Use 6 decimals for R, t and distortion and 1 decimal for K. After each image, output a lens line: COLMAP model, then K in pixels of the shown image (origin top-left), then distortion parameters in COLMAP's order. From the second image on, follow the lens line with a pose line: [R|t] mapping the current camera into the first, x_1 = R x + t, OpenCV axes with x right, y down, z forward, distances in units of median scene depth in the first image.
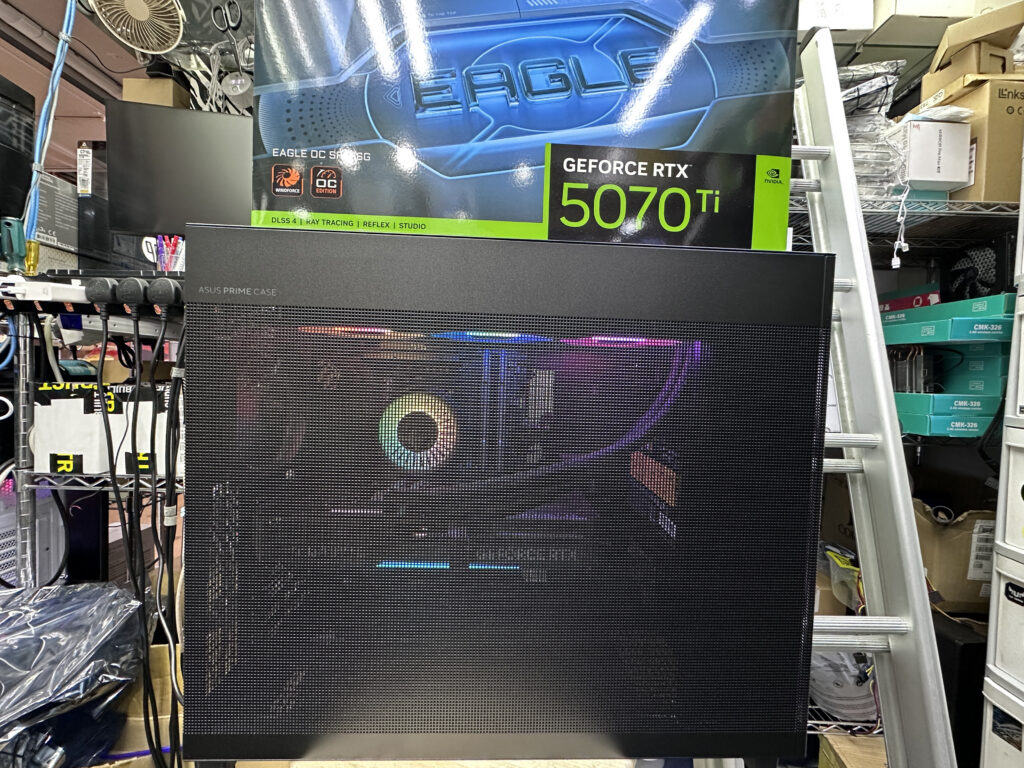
lens RADIAL K [[408.5, 0, 511.6], [0, 408.5, 384.4], [0, 0, 1]] dist [-0.003026, 0.000604]
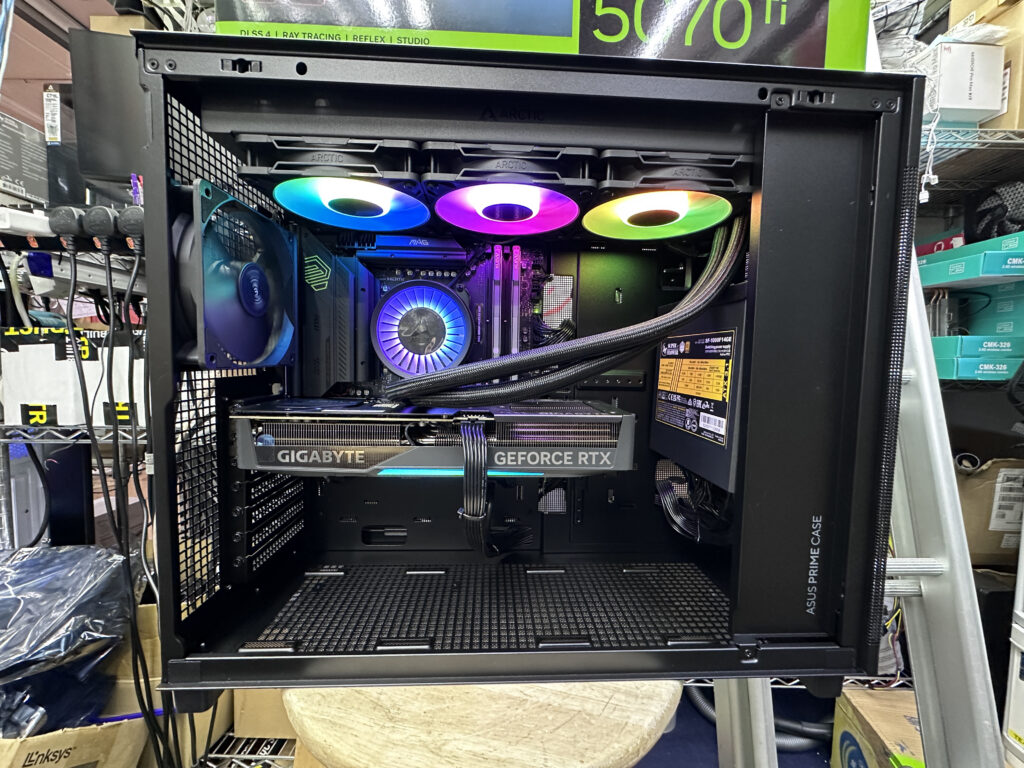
lens RADIAL K [[408.5, 0, 511.6], [0, 408.5, 384.4], [0, 0, 1]] dist [-0.003026, 0.000604]
pose [[0.999862, -0.014792, 0.007554, -0.024955], [0.014549, 0.999406, 0.031255, 0.110165], [-0.008011, -0.031140, 0.999483, 0.067098]]
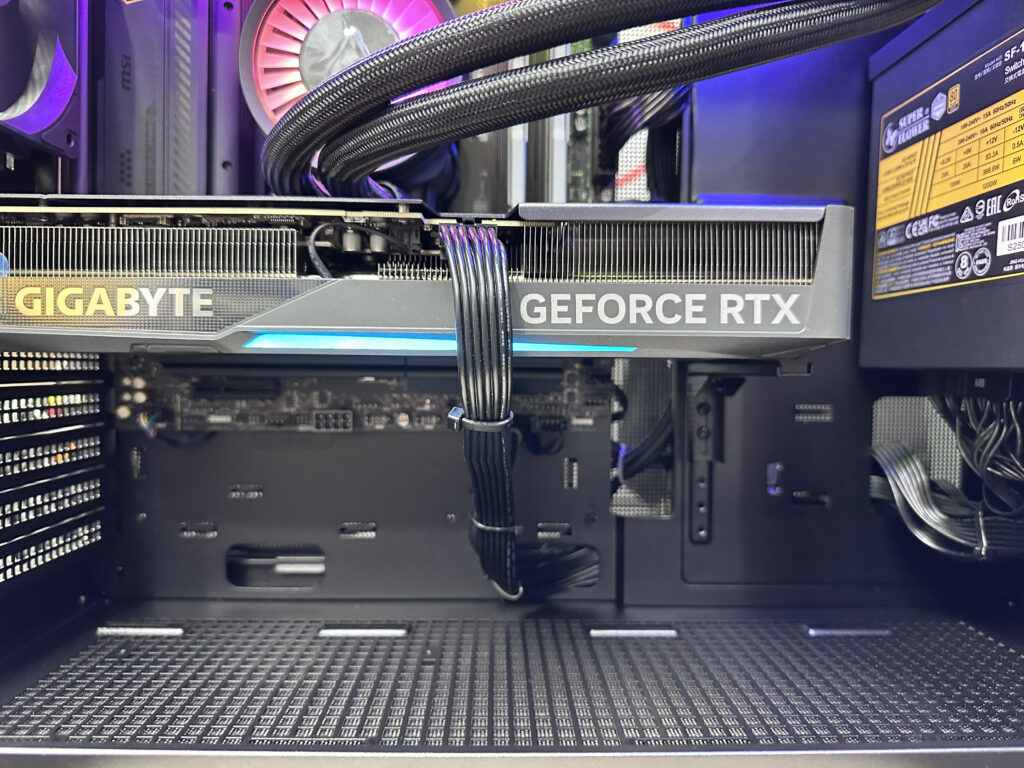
lens RADIAL K [[750.3, 0, 512.0], [0, 750.3, 384.0], [0, 0, 1]] dist [0.047674, -0.106049]
pose [[0.999517, -0.022474, -0.021445, -0.037433], [0.022370, 0.999737, -0.005099, 0.229259], [0.021554, 0.004617, 0.999757, 0.154707]]
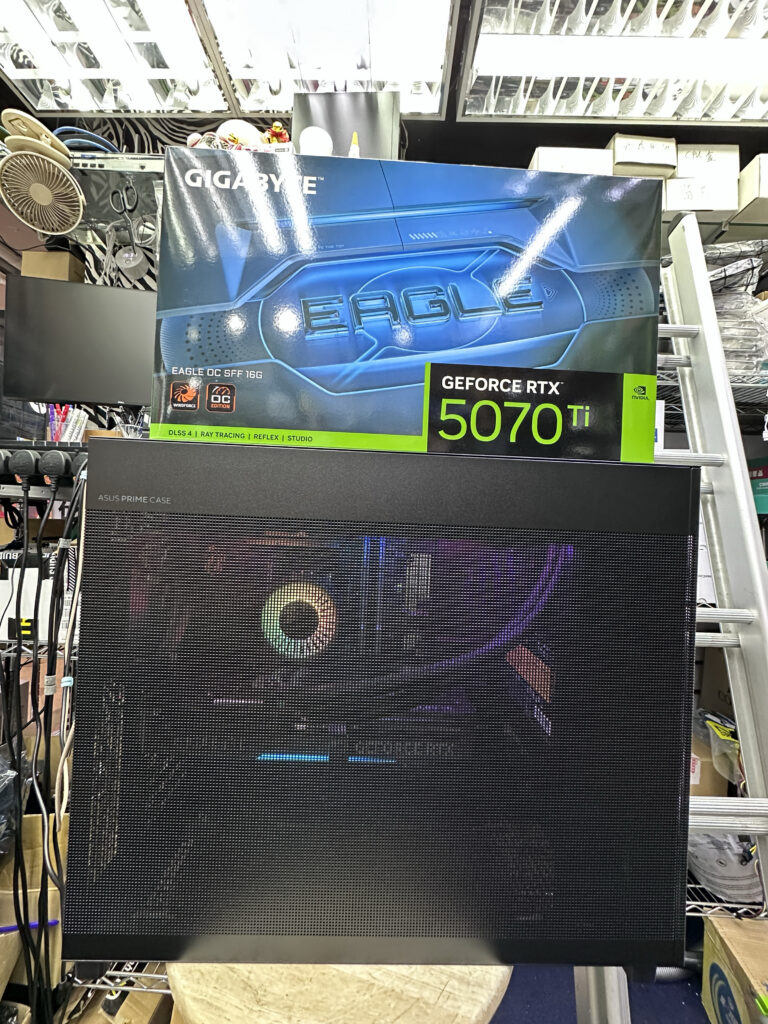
lens RADIAL K [[408.5, 0, 384.0], [0, 408.5, 512.0], [0, 0, 1]] dist [-0.003026, 0.000604]
pose [[0.999914, 0.010148, -0.008322, -0.005153], [-0.010531, 0.998824, -0.047323, -0.058800], [0.007832, 0.047406, 0.998845, -0.021093]]
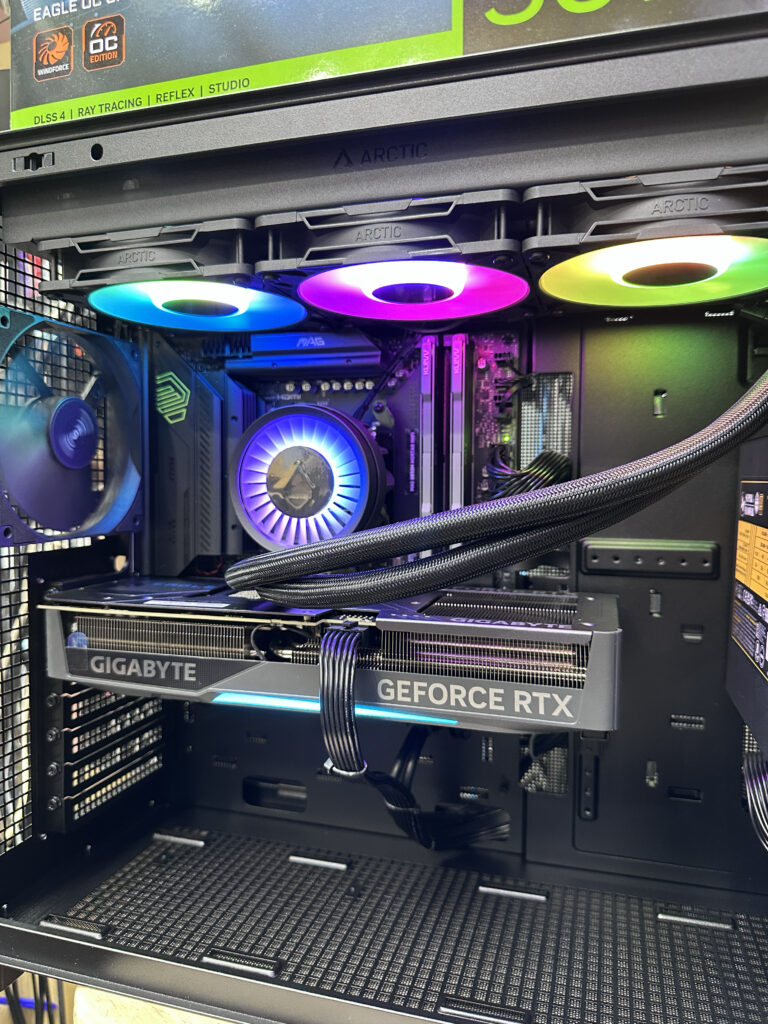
lens RADIAL K [[735.0, 0, 384.0], [0, 735.0, 512.0], [0, 0, 1]] dist [0.124970, -0.254622]
pose [[0.944750, -0.013562, -0.327512, 0.116476], [0.013956, 0.999902, -0.001148, 0.086213], [0.327496, -0.003486, 0.944846, 0.036702]]
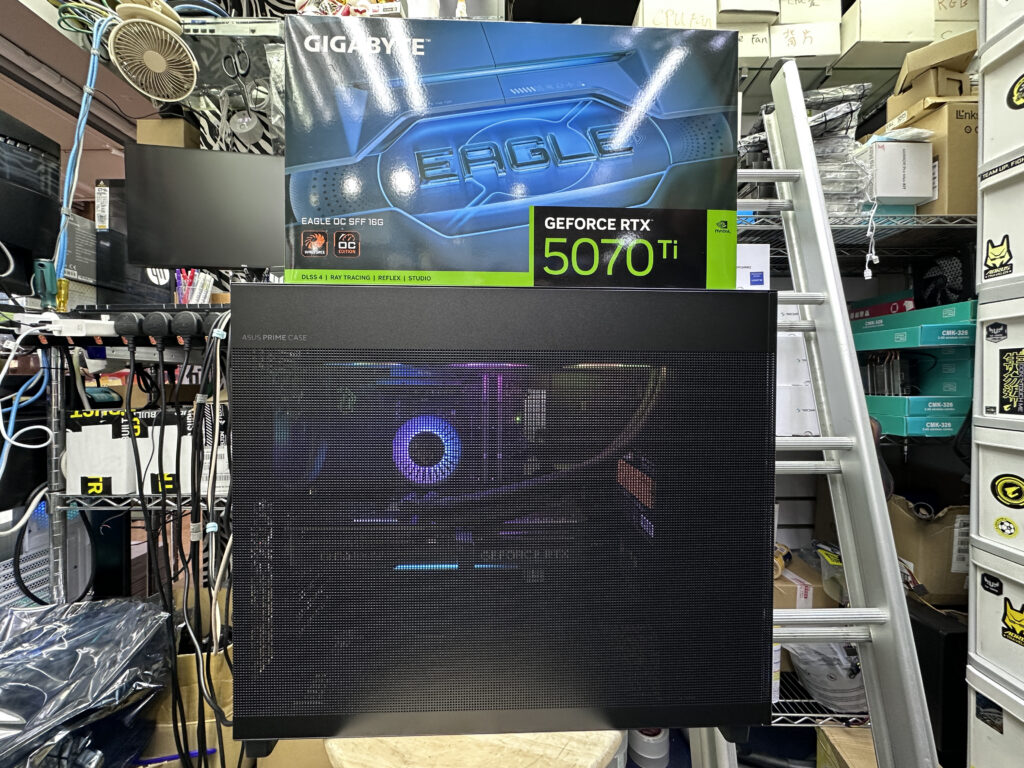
lens RADIAL K [[408.3, 0, 511.5], [0, 408.3, 384.5], [0, 0, 1]] dist [-0.003123, 0.000898]
pose [[0.999600, -0.028264, -0.000960, 0.006969], [0.028238, 0.999396, -0.020273, -0.018376], [0.001532, 0.020238, 0.999794, -0.073097]]
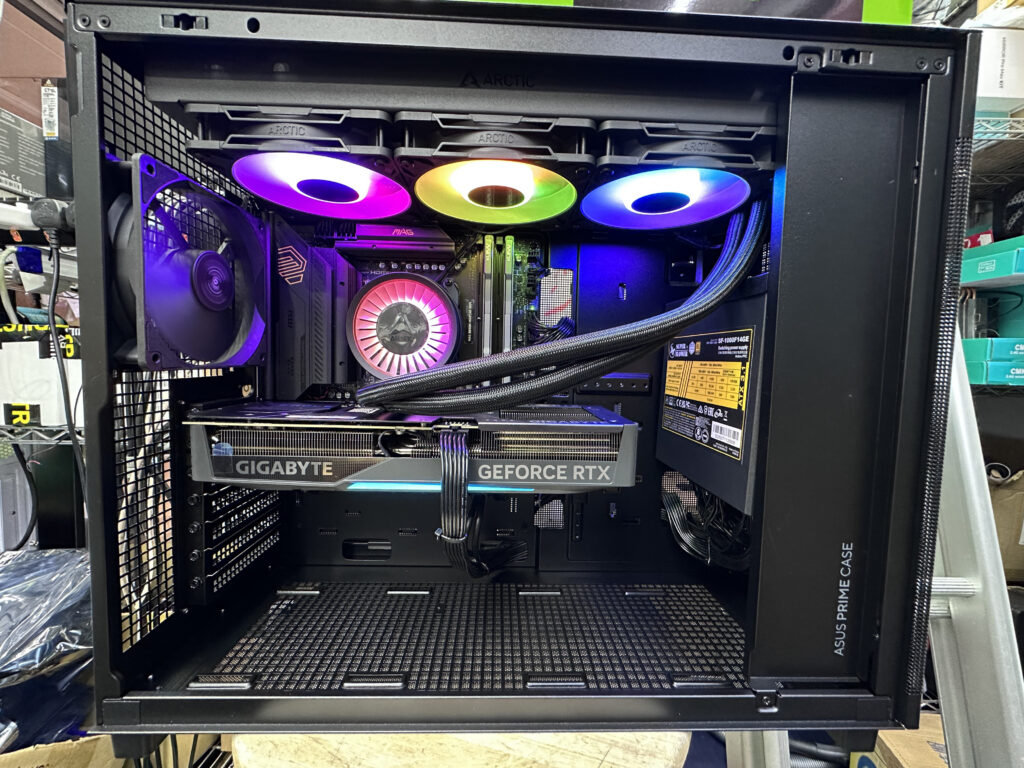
lens RADIAL K [[409.3, 0, 512.0], [0, 409.3, 384.0], [0, 0, 1]] dist [-0.002058, 0.000177]
pose [[0.999923, -0.007785, -0.009702, -0.006278], [0.008057, 0.999567, 0.028295, 0.108553], [0.009477, -0.028371, 0.999553, 0.111926]]
